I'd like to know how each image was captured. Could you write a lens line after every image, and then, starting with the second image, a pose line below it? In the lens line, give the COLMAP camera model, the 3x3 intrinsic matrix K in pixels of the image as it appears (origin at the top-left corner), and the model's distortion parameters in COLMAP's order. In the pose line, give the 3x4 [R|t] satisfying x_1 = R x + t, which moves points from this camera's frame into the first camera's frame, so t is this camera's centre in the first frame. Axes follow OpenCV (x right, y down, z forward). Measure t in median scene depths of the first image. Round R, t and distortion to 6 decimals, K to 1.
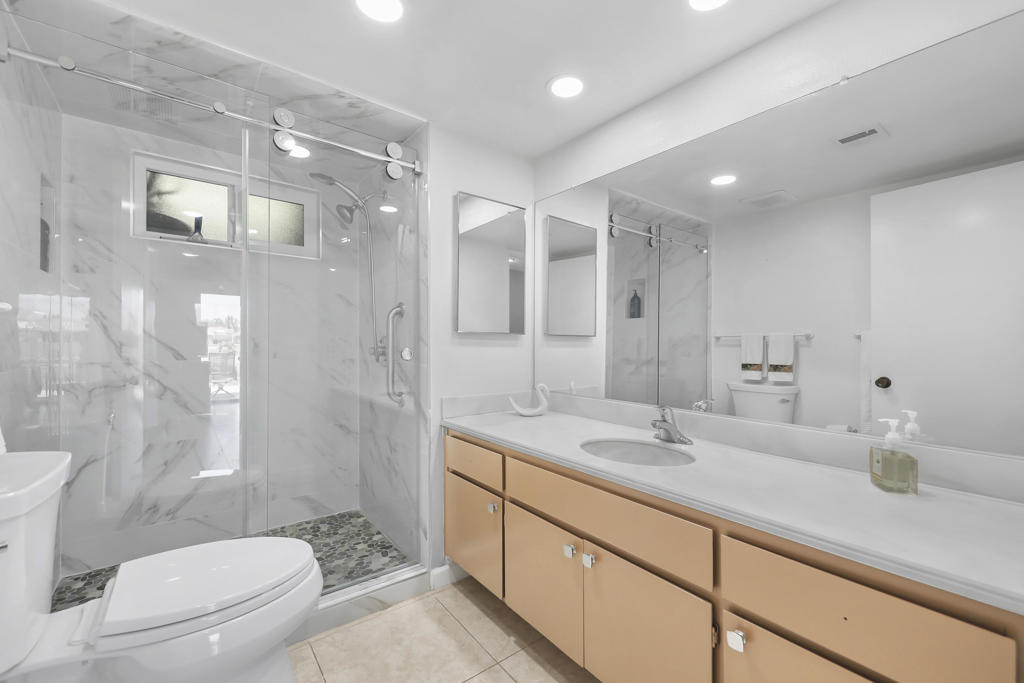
lens RADIAL K [[407.4, 0, 512.0], [0, 407.4, 341.5], [0, 0, 1]] dist [-0.001227, -0.000120]
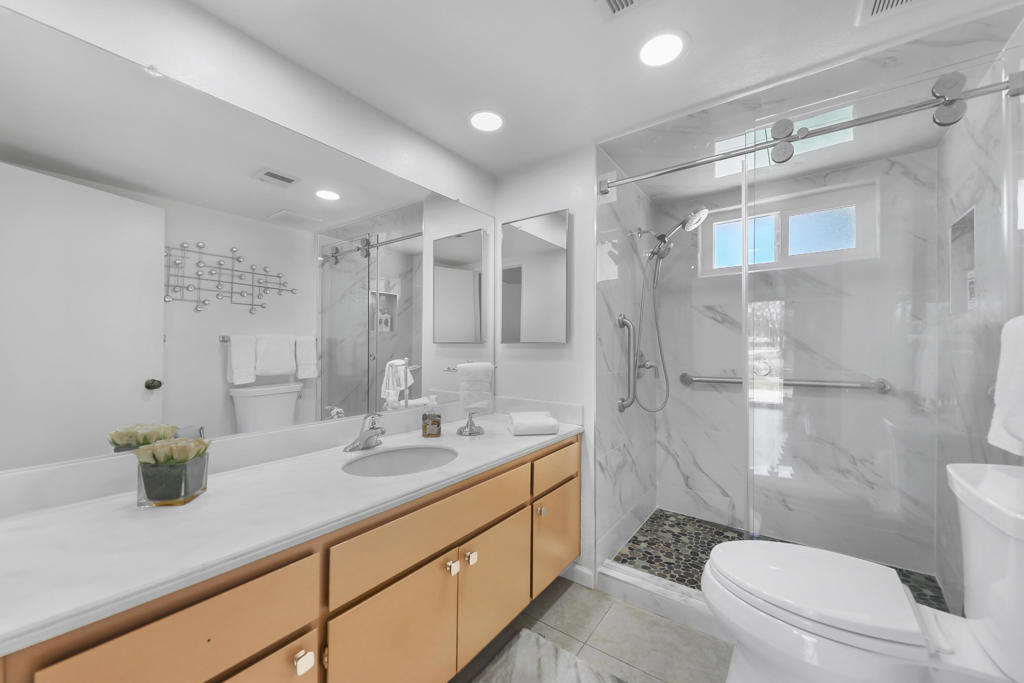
lens RADIAL K [[388.2, 0, 512.0], [0, 388.2, 341.5], [0, 0, 1]] dist [0.001007, 0.000070]
pose [[-0.261206, 0.002764, 0.965279, -0.957028], [-0.011160, 0.999920, -0.005883, -0.024263], [-0.965219, -0.012309, -0.261154, 1.289933]]
